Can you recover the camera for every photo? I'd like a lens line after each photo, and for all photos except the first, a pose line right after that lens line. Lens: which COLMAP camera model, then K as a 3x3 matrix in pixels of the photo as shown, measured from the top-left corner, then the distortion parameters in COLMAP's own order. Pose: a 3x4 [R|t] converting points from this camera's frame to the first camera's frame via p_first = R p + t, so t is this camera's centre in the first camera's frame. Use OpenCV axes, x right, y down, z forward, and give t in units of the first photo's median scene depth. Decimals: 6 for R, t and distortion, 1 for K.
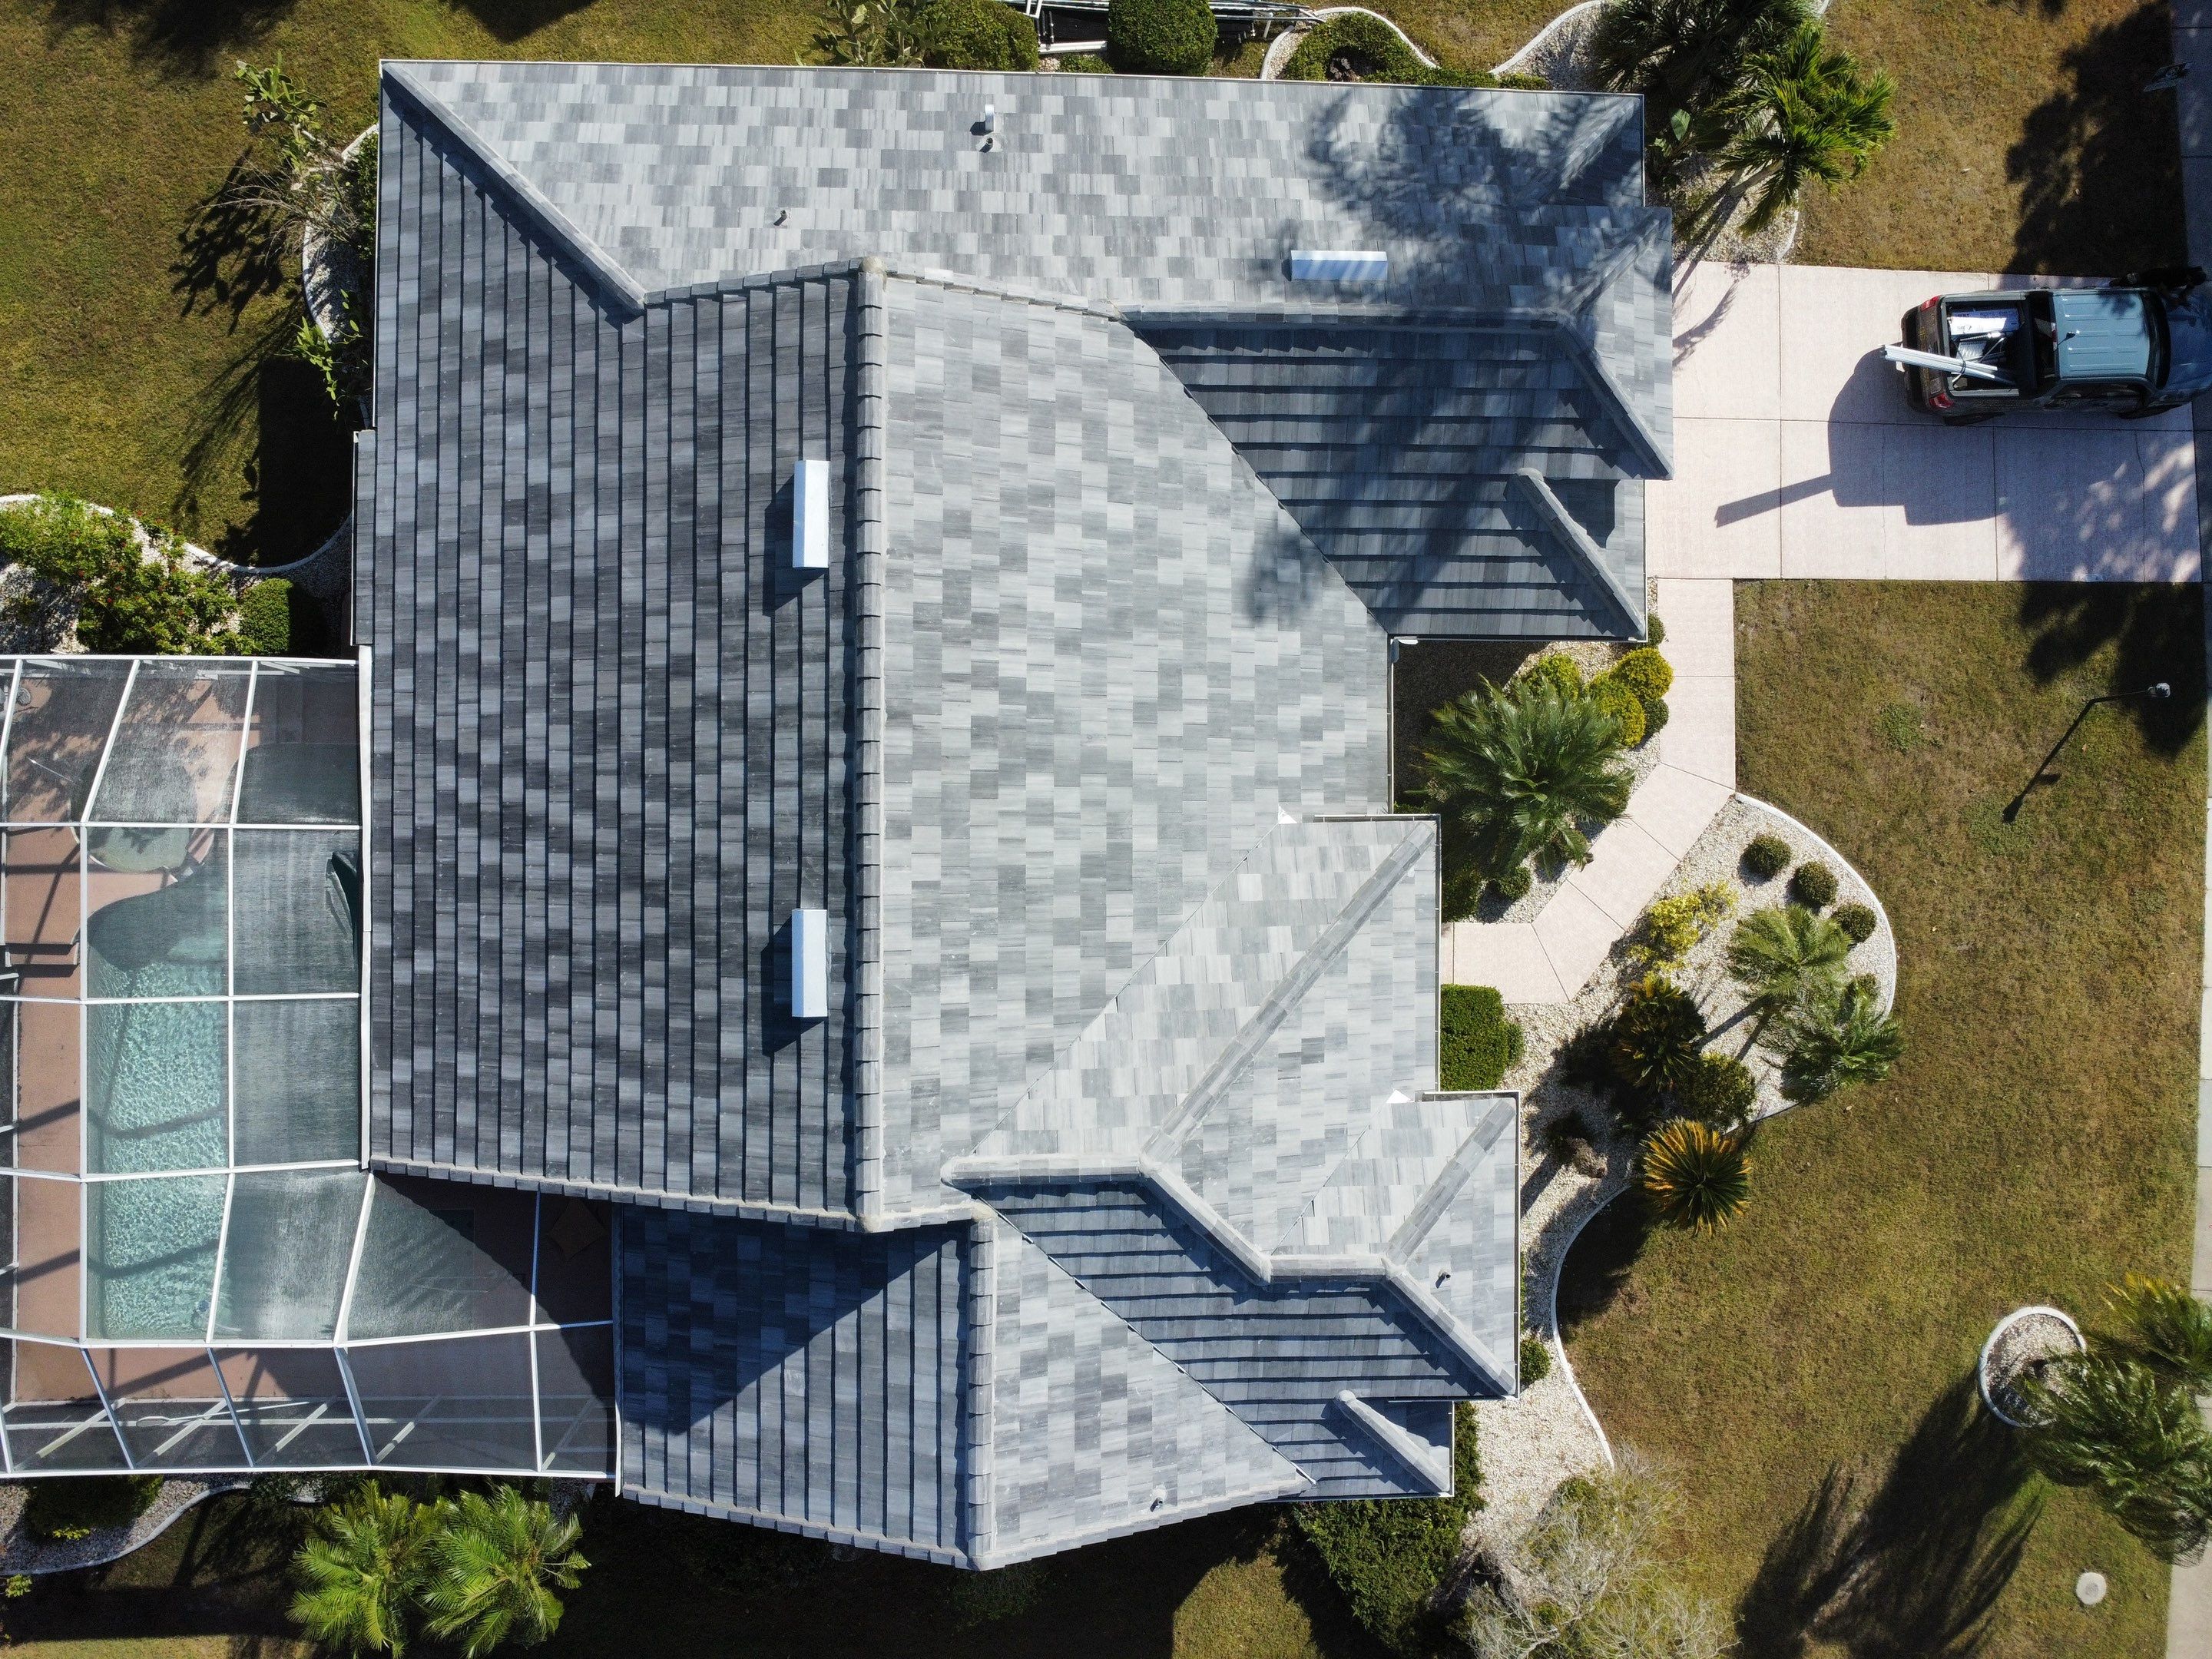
lens RADIAL K [[1599.0, 0, 1093.5], [0, 1599.0, 814.2], [0, 0, 1]] dist [-0.019535, -0.021330]
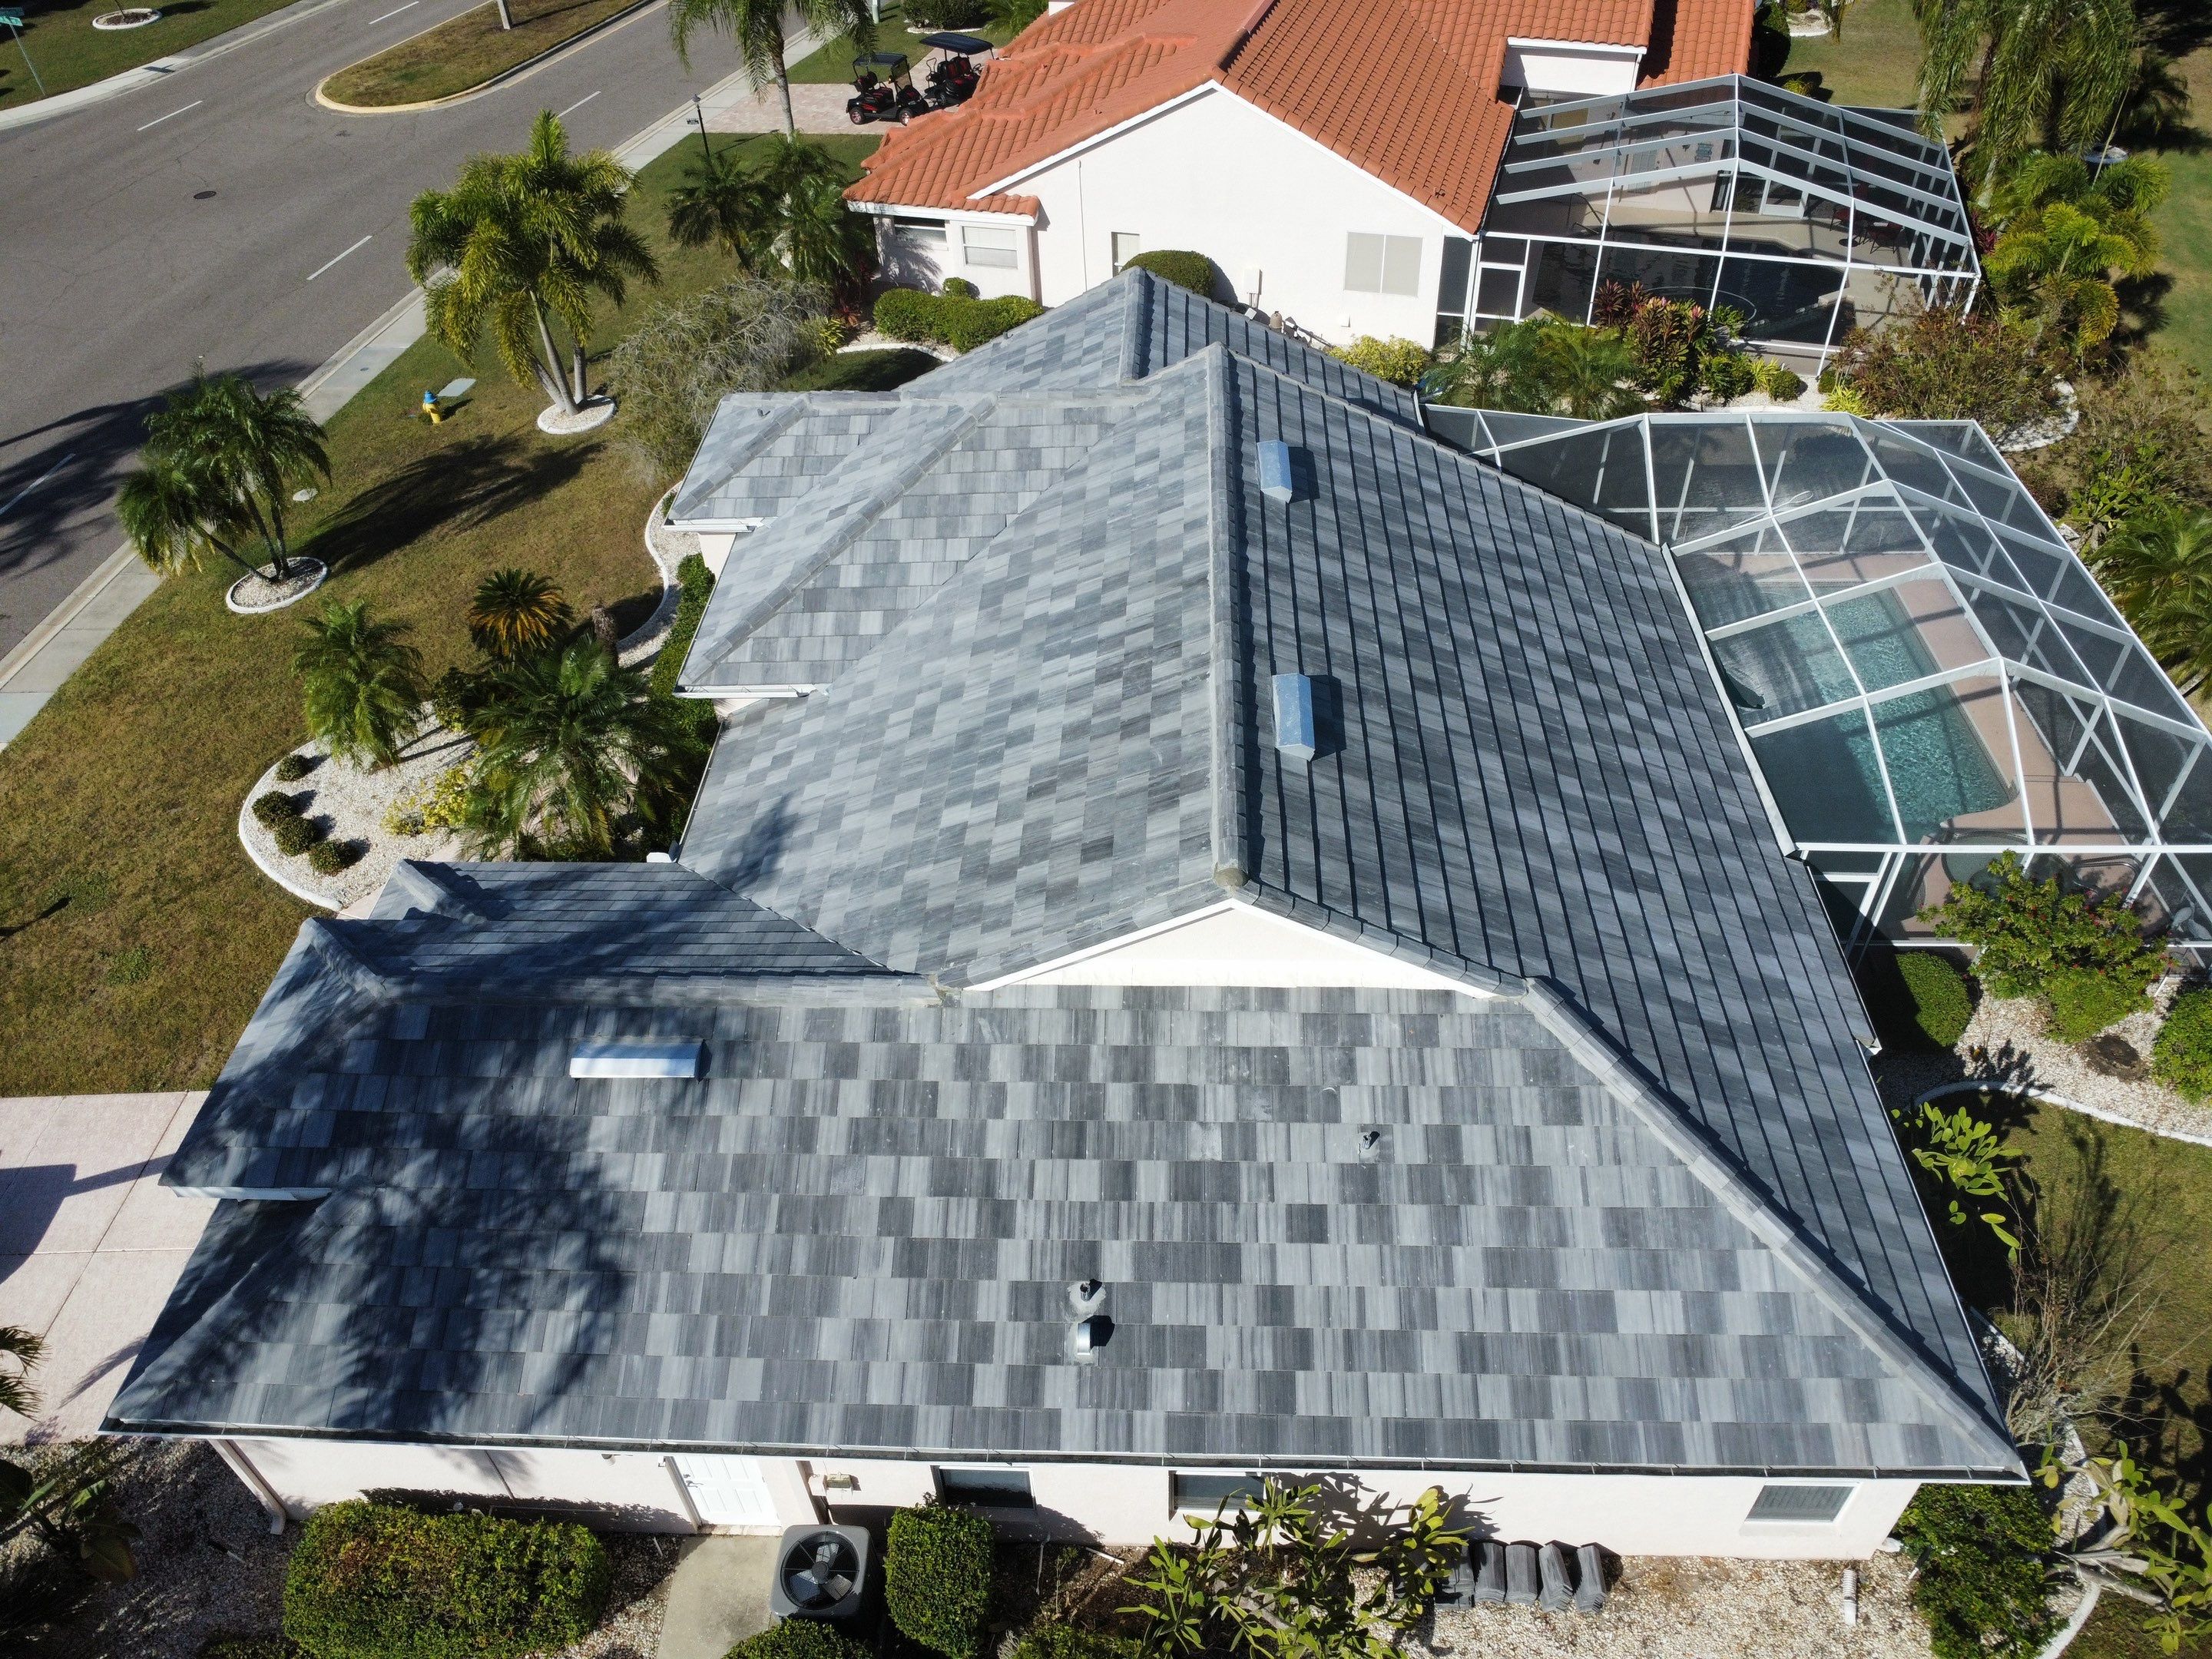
lens RADIAL K [[1599.0, 0, 1095.0], [0, 1599.0, 829.9], [0, 0, 1]] dist [-0.019535, -0.021330]
pose [[-0.998769, -0.047001, 0.015840, -0.072618], [0.043111, -0.664771, 0.745802, -0.822963], [-0.024524, 0.745567, 0.665979, 0.396507]]
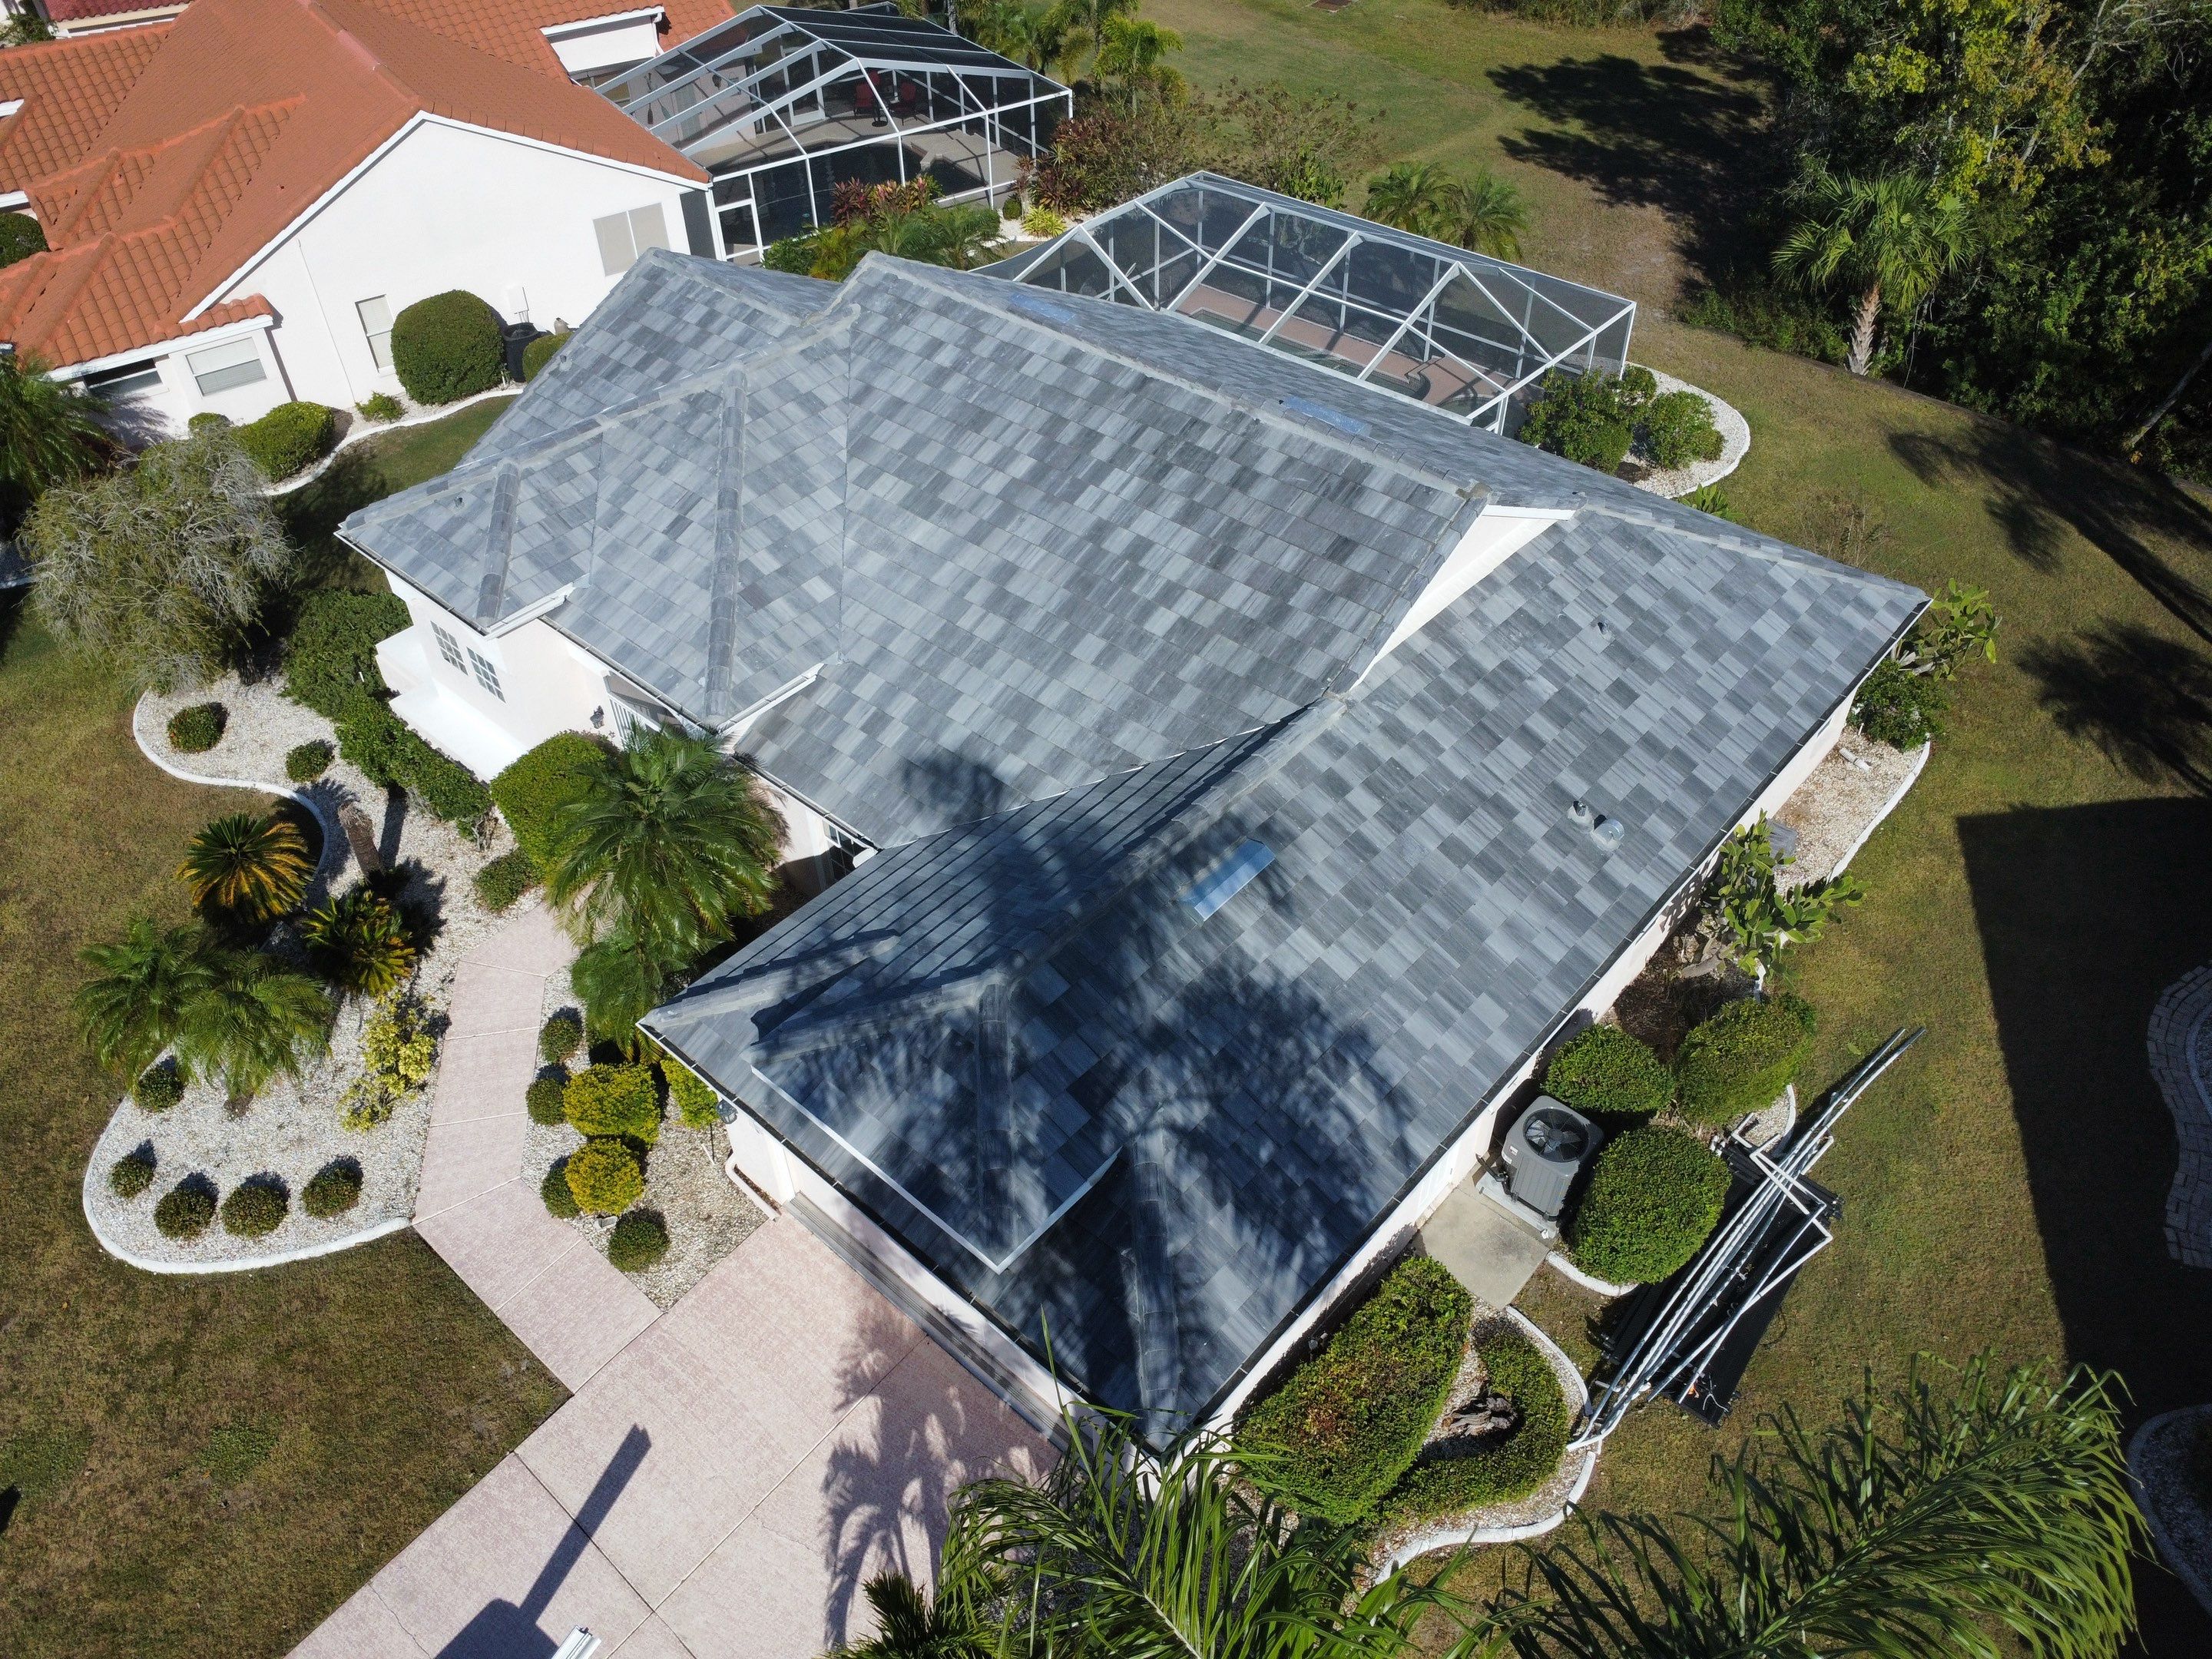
lens RADIAL K [[1599.0, 0, 1099.5], [0, 1599.0, 828.0], [0, 0, 1]] dist [-0.019535, -0.021330]
pose [[-0.667142, 0.468554, -0.579119, 0.658845], [-0.744818, -0.433076, 0.507633, -0.696561], [-0.012949, 0.770002, 0.637910, 0.444828]]
